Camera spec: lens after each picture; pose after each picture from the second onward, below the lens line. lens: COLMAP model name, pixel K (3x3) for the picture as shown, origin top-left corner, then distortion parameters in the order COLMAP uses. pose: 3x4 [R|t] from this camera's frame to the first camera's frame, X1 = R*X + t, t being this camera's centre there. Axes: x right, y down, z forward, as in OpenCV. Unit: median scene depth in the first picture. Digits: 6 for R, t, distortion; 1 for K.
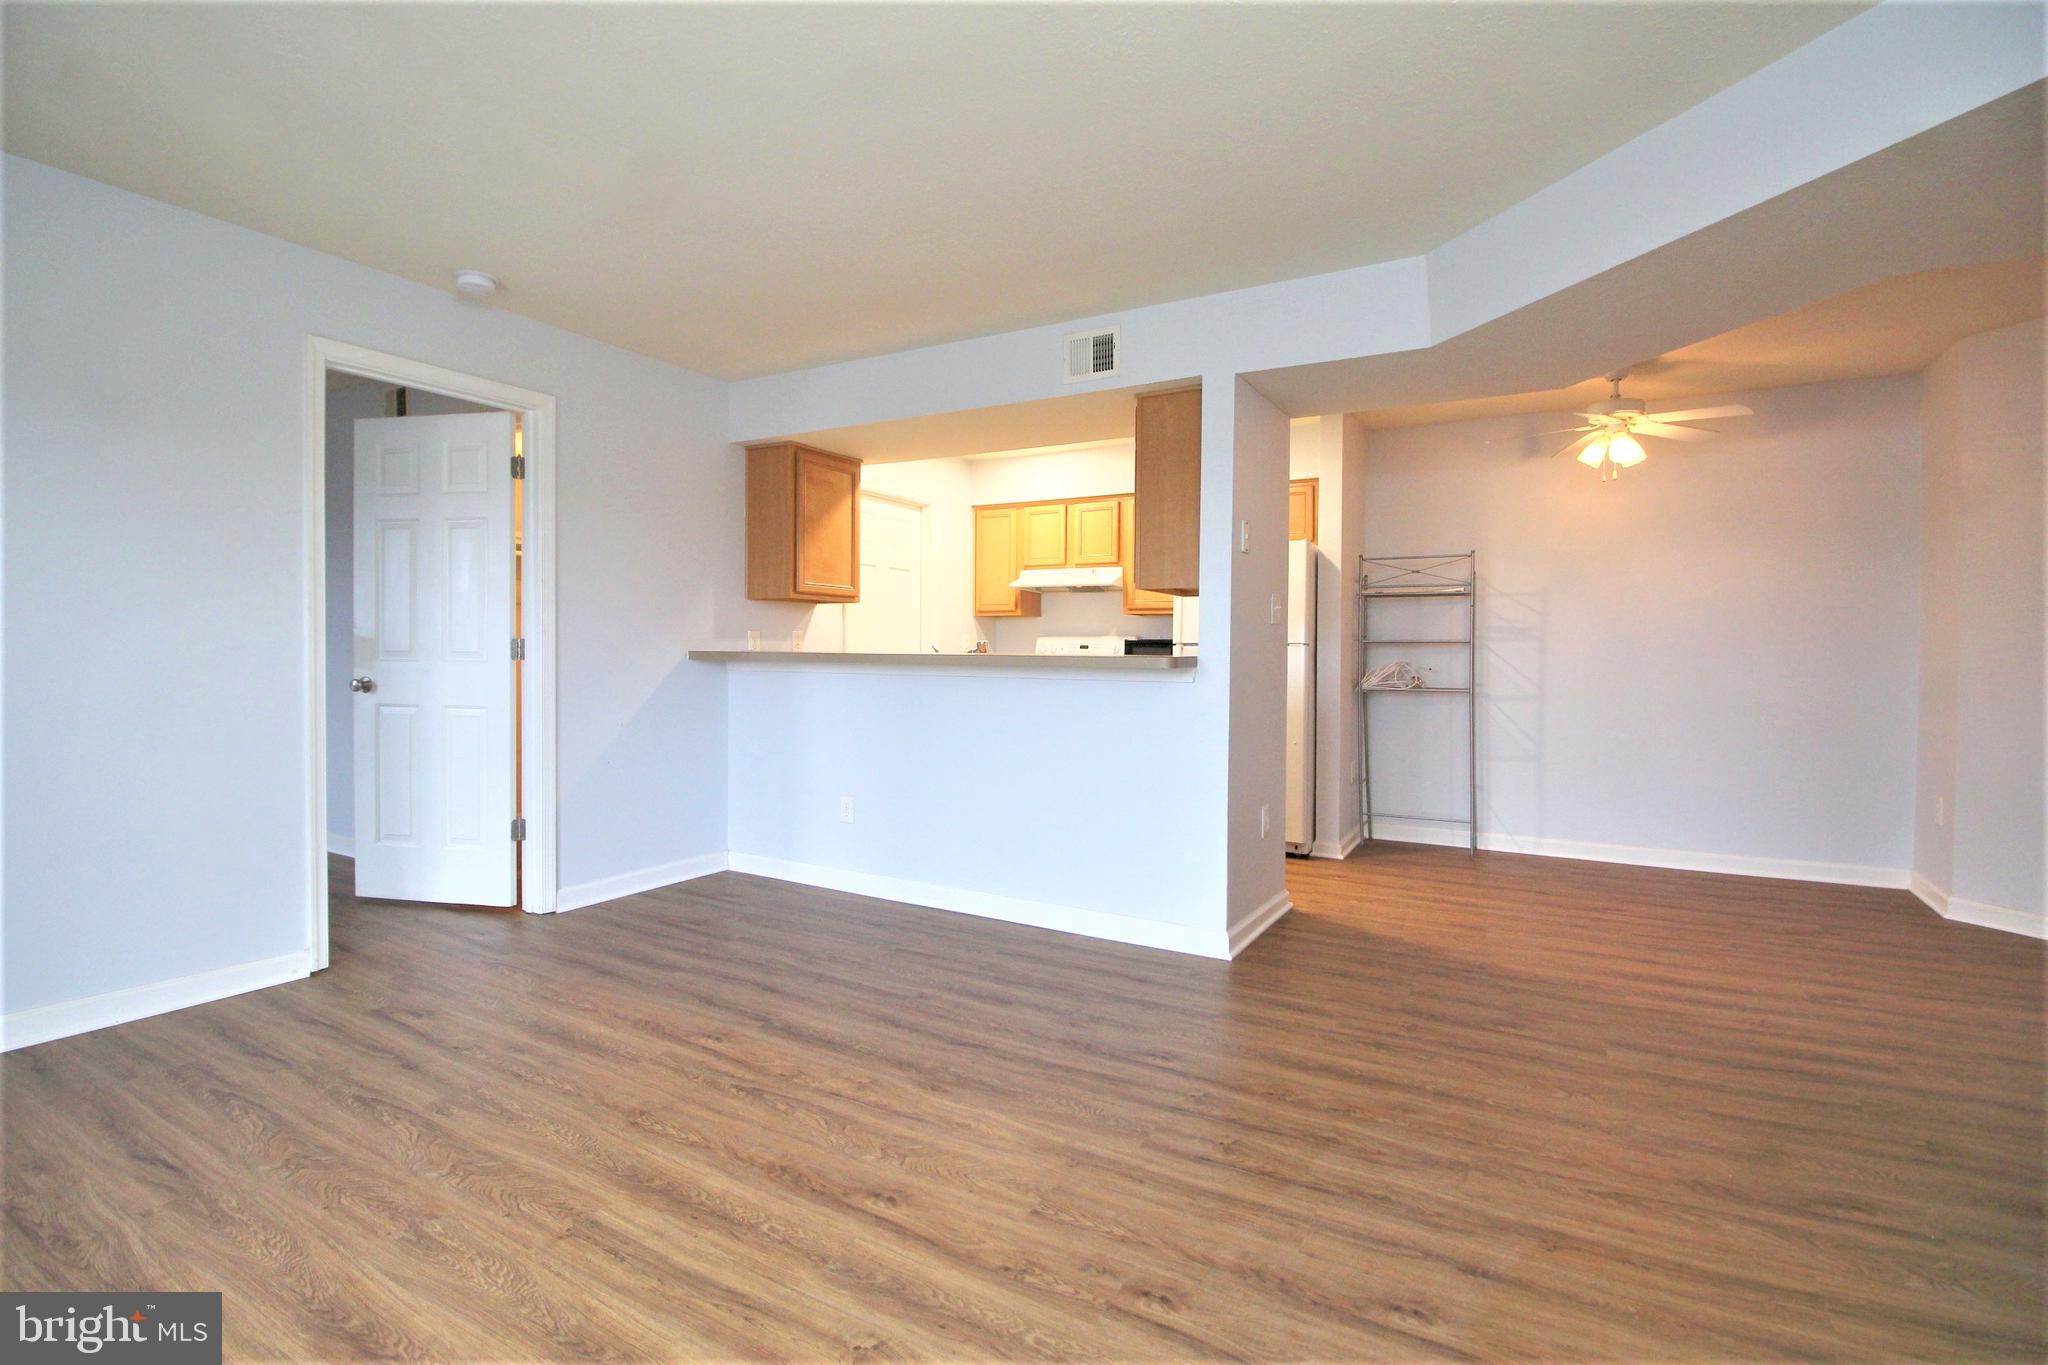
lens RADIAL K [[939.2, 0, 1013.3], [0, 939.2, 658.4], [0, 0, 1]] dist [0.001646, -0.014736]
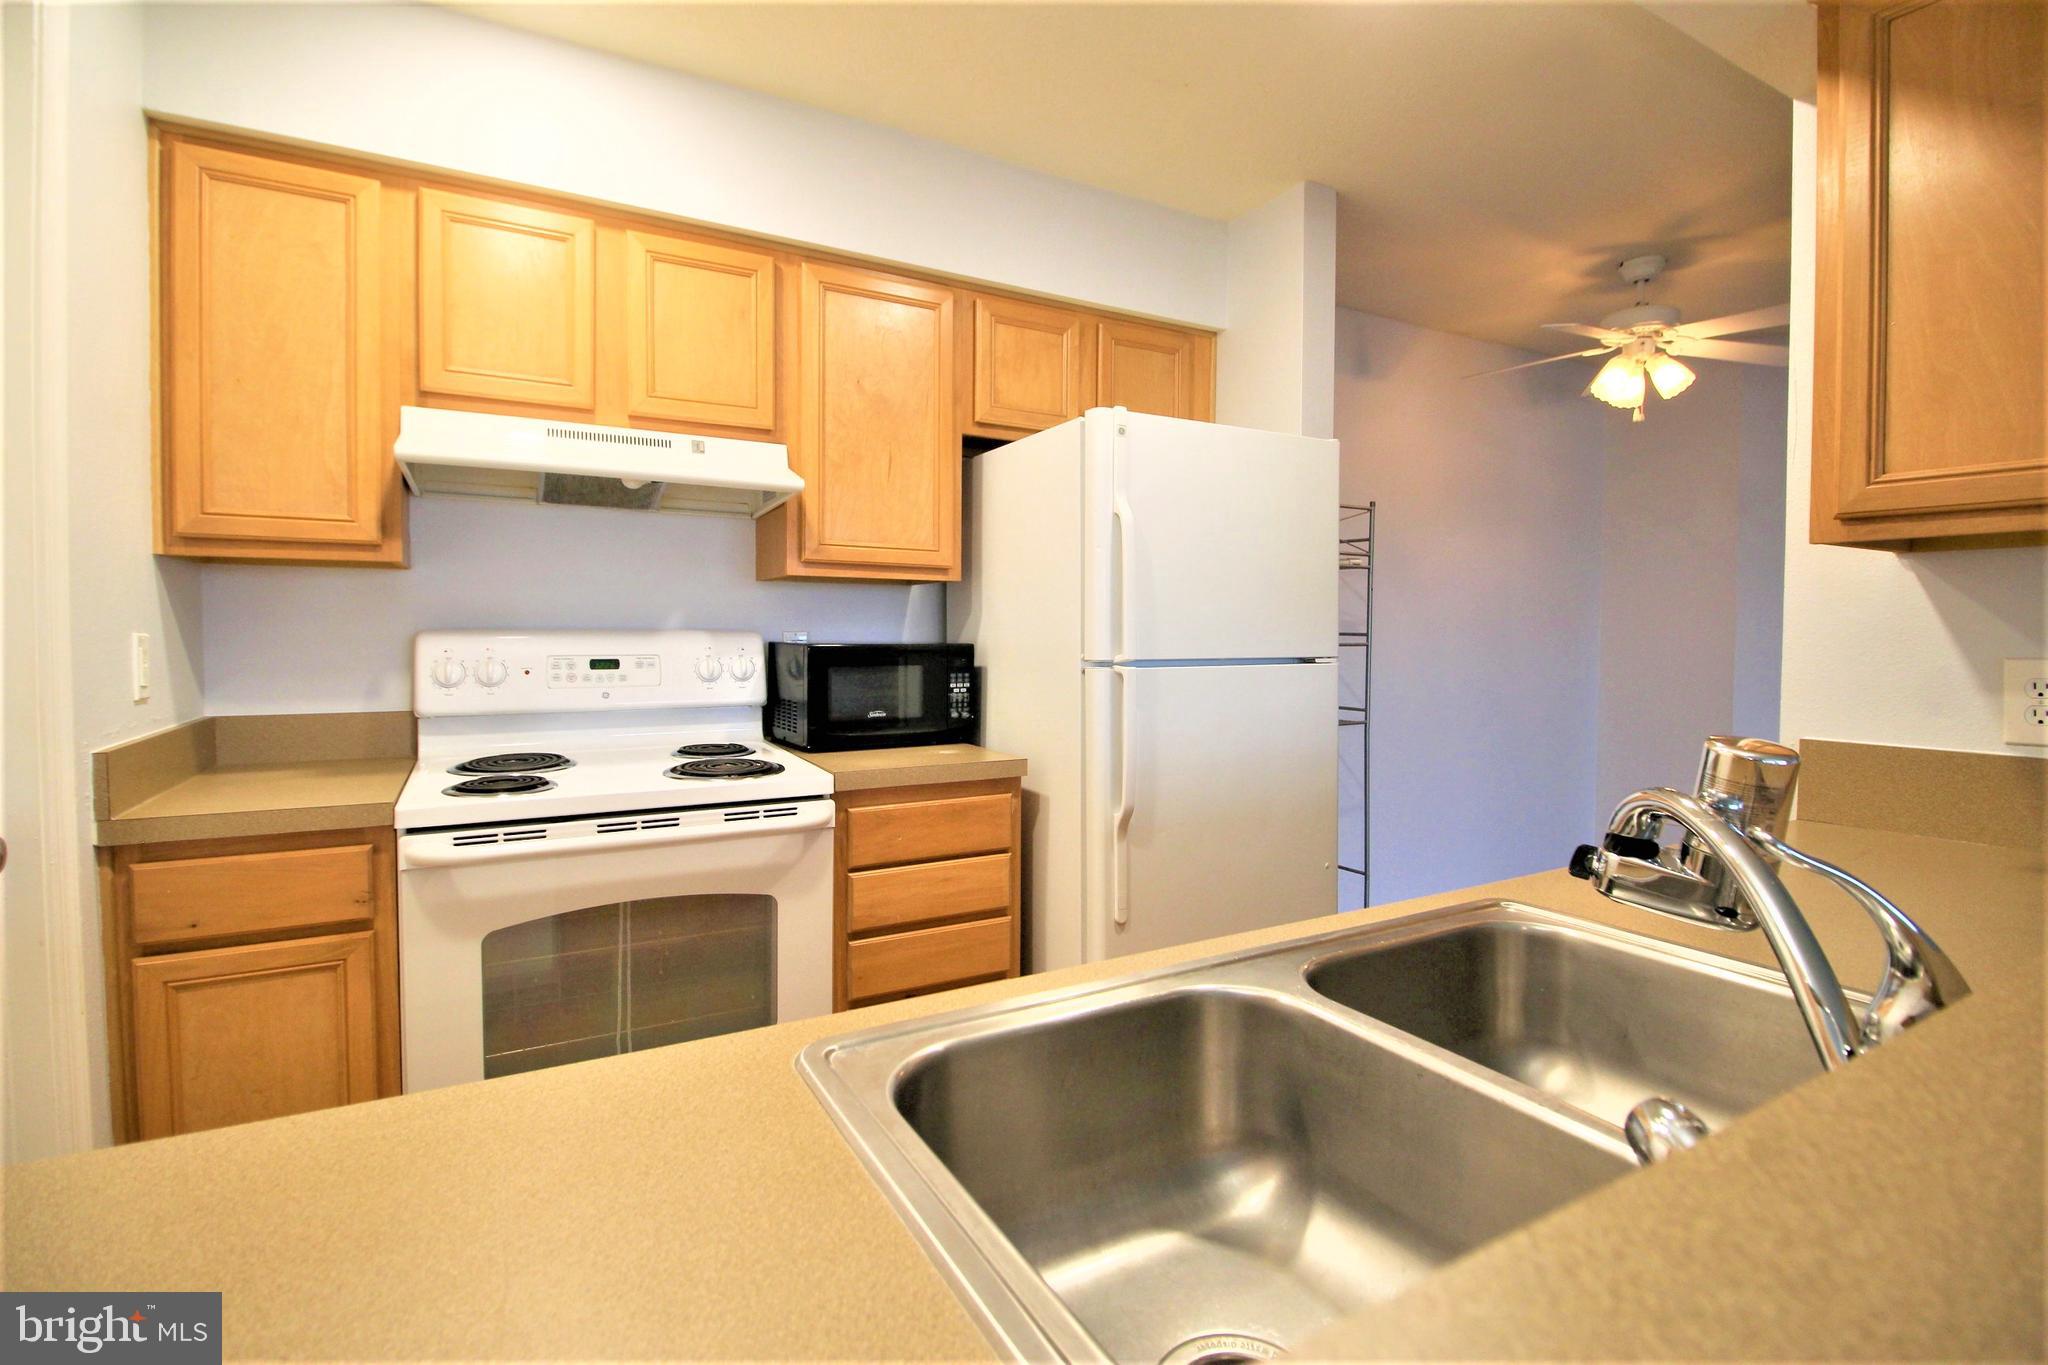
lens RADIAL K [[939.2, 0, 1013.3], [0, 939.2, 658.4], [0, 0, 1]] dist [0.001646, -0.014736]
pose [[0.518790, -0.032388, 0.854288, -0.279464], [0.004370, 0.999370, 0.035235, -0.050269], [-0.854891, -0.014546, 0.518604, 1.355045]]
